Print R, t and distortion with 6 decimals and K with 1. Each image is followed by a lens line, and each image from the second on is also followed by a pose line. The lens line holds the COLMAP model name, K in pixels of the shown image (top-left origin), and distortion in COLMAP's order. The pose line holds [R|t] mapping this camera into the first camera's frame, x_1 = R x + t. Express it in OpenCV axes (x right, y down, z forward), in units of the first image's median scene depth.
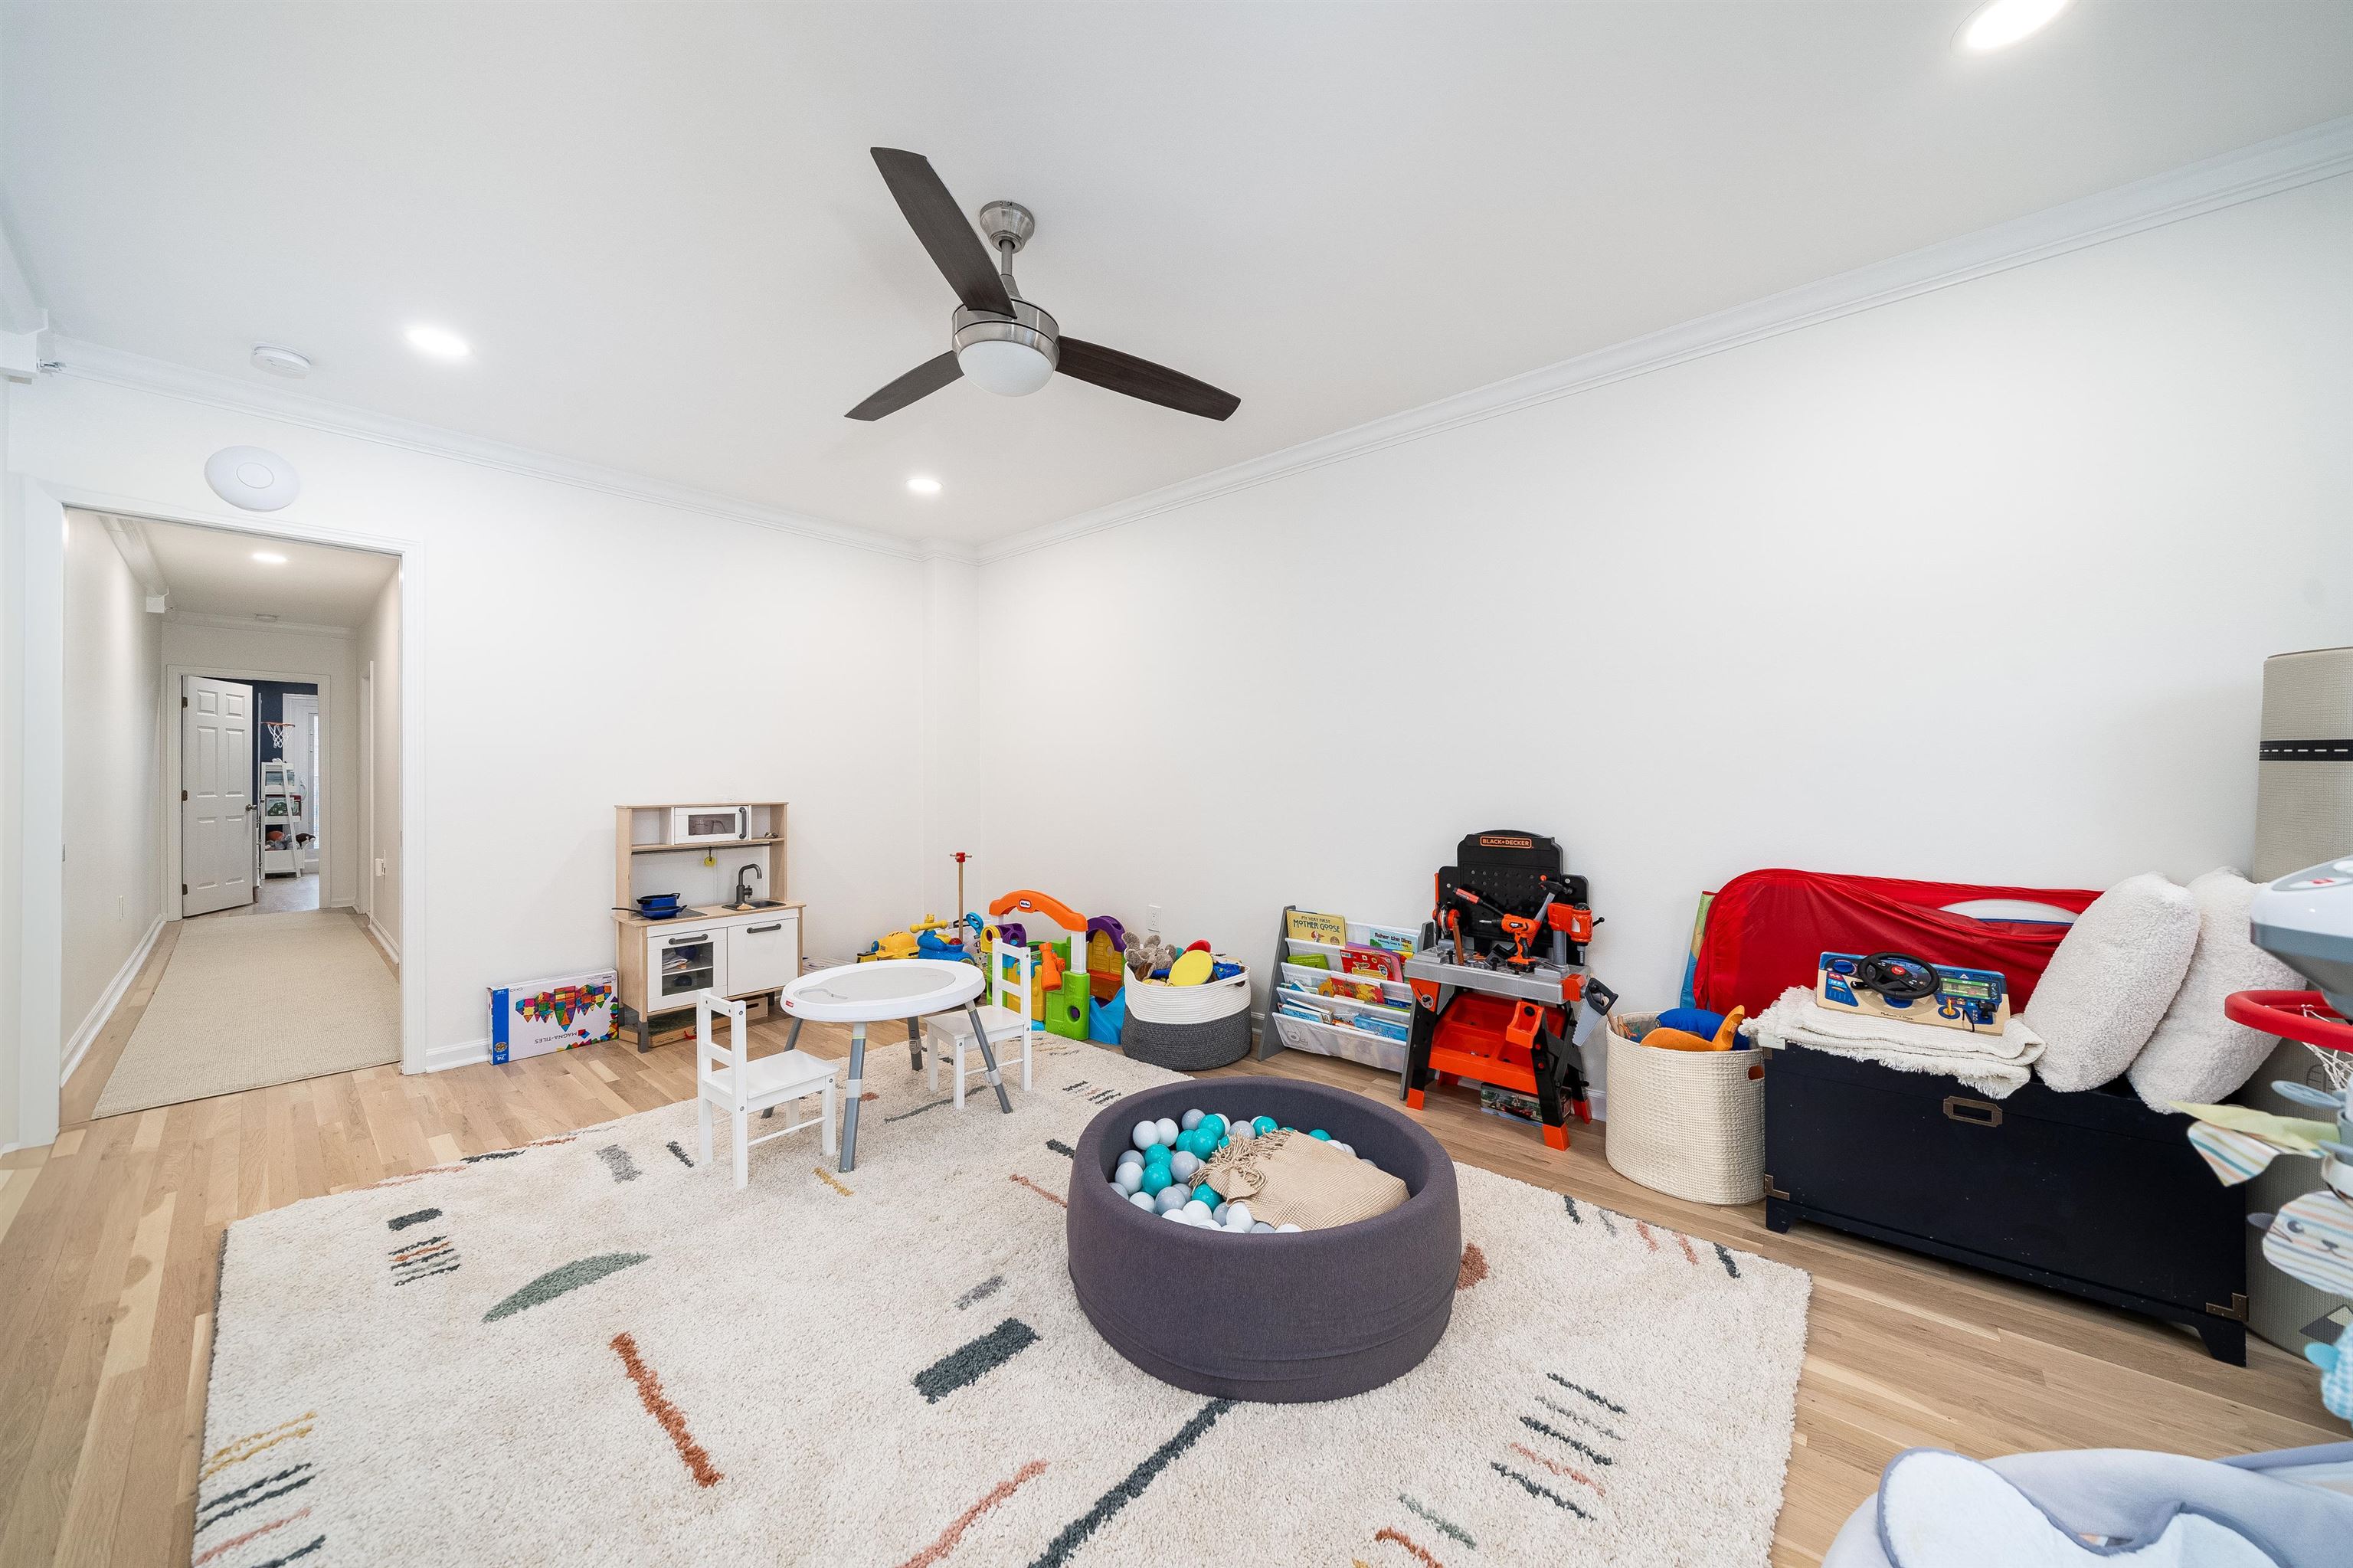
lens RADIAL K [[812.9, 0, 1176.5], [0, 812.9, 784.0], [0, 0, 1]] dist [-0.000692, -0.000107]
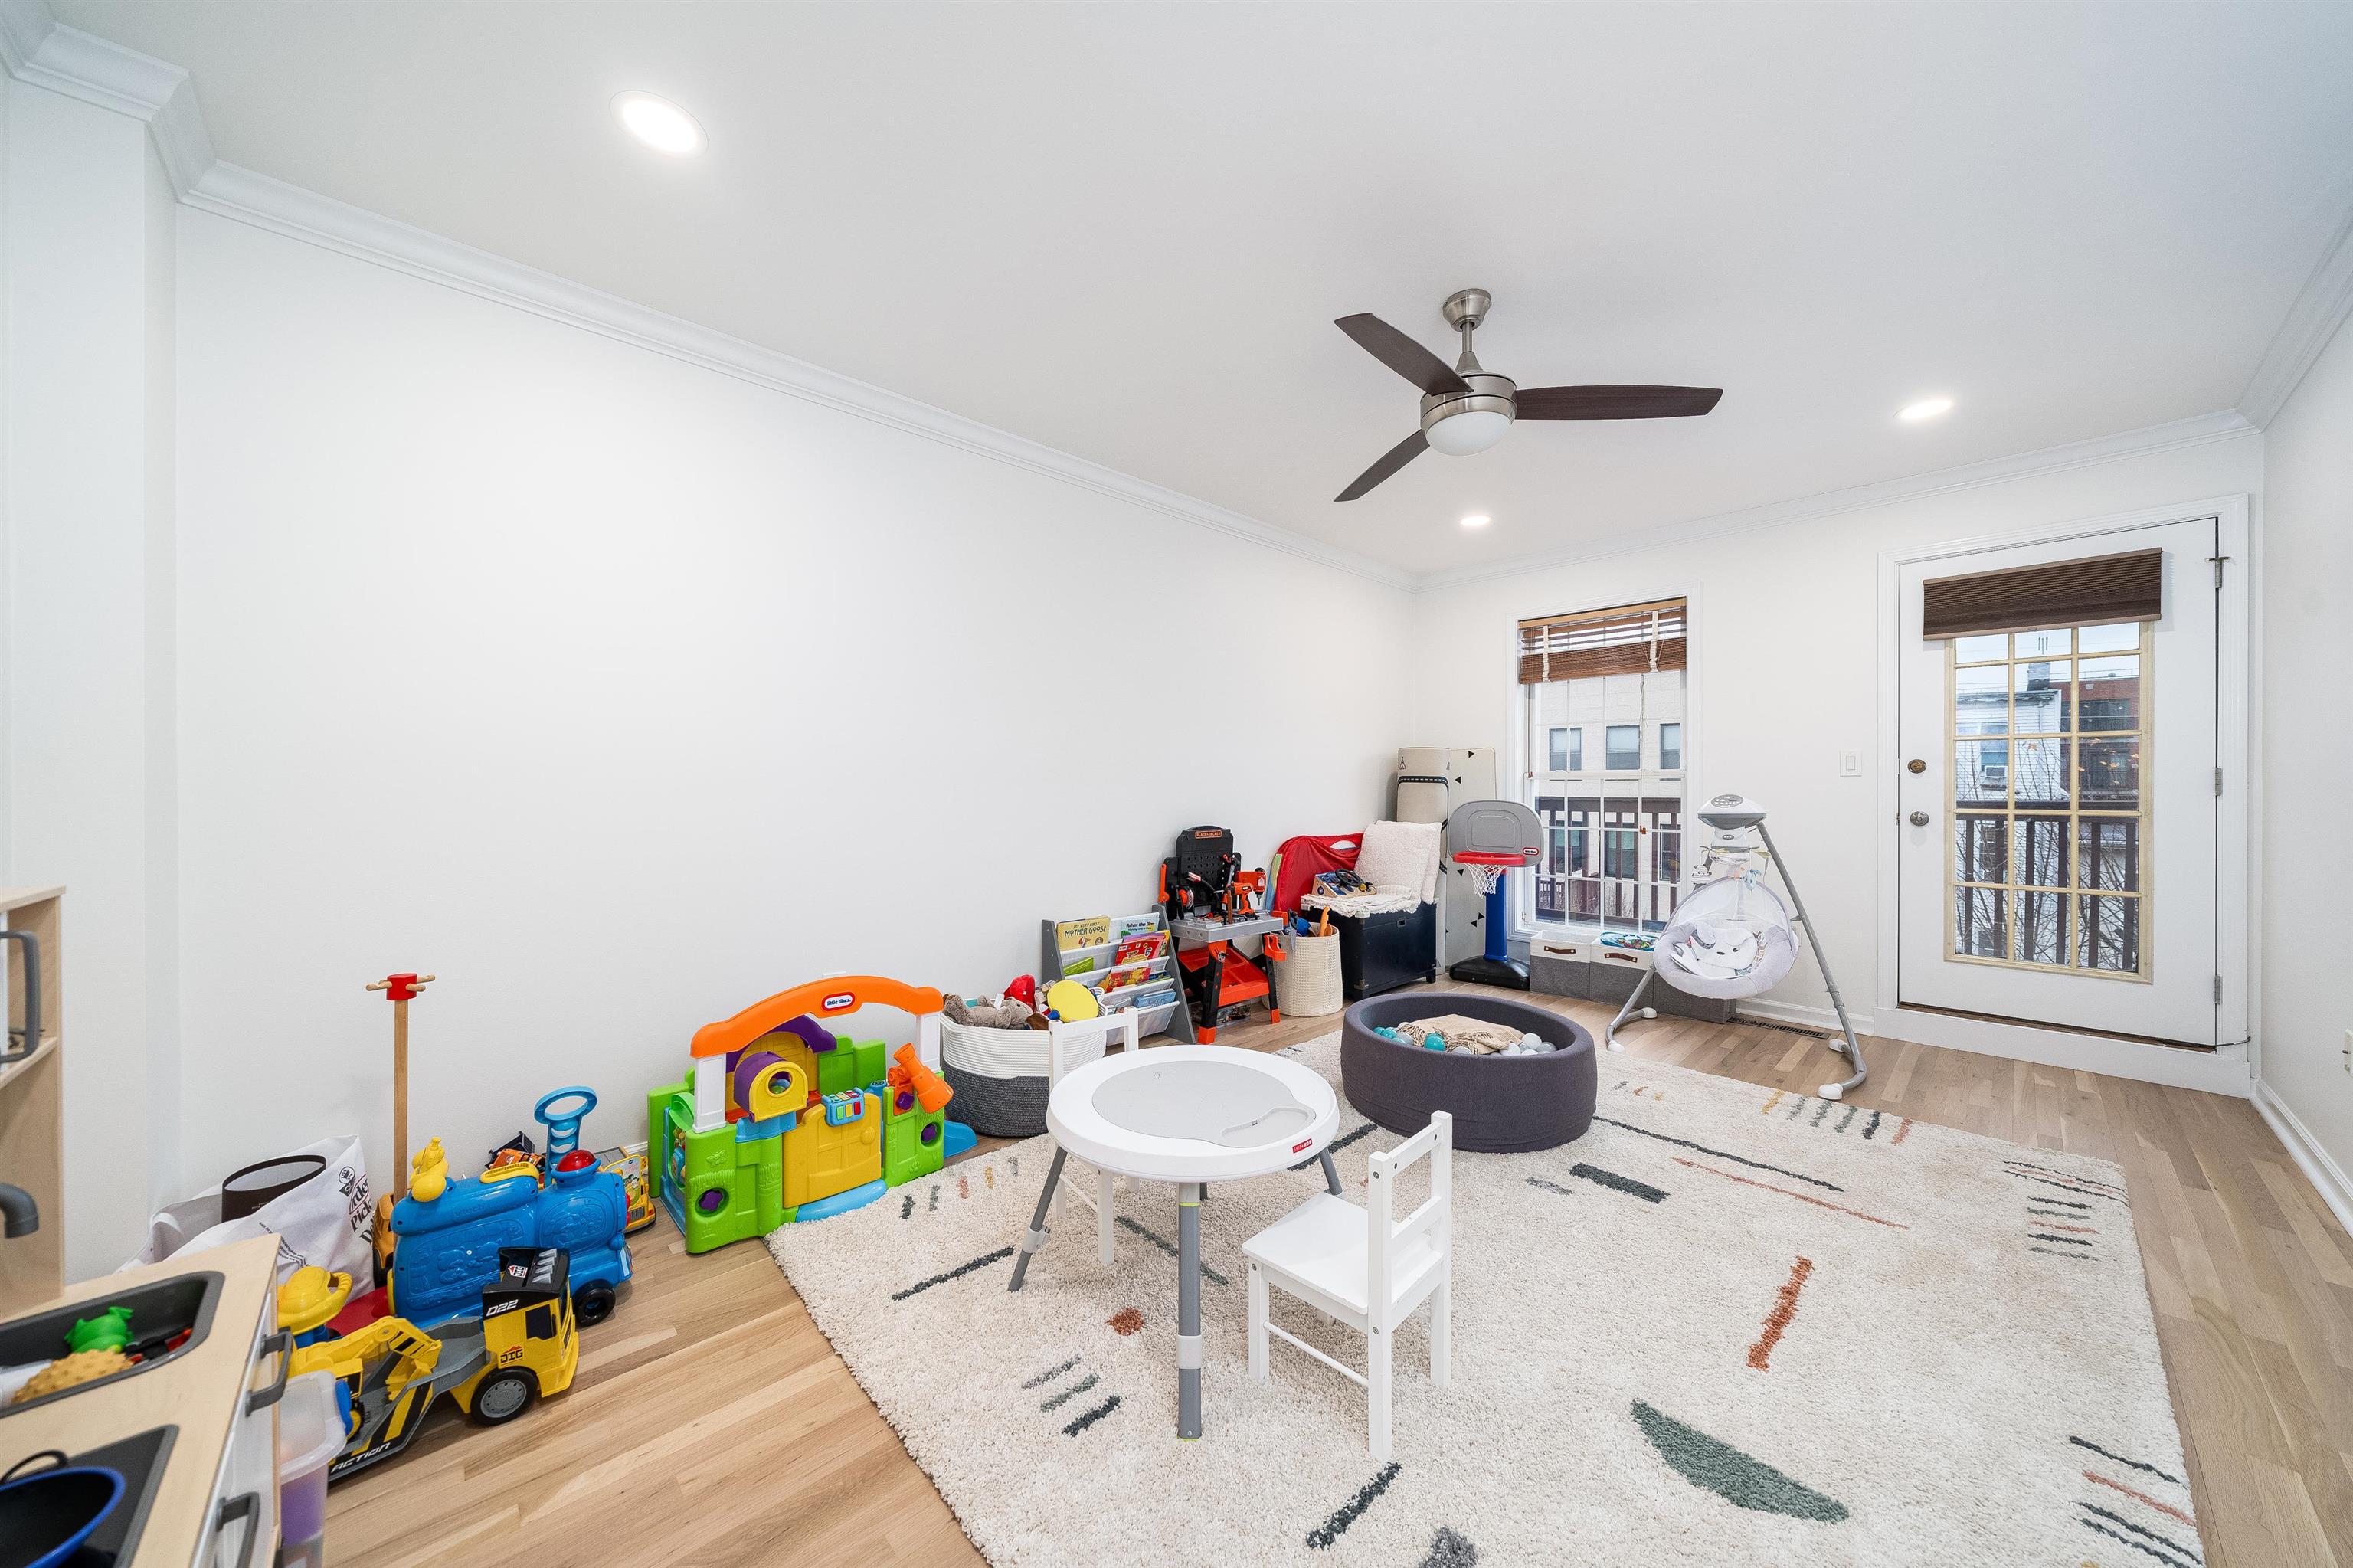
lens RADIAL K [[812.9, 0, 1176.5], [0, 812.9, 784.0], [0, 0, 1]] dist [-0.000692, -0.000107]
pose [[0.087918, 0.006996, 0.996103, -0.913328], [0.008536, 0.999933, -0.007776, -0.004727], [-0.996091, 0.009186, 0.087853, 0.848633]]
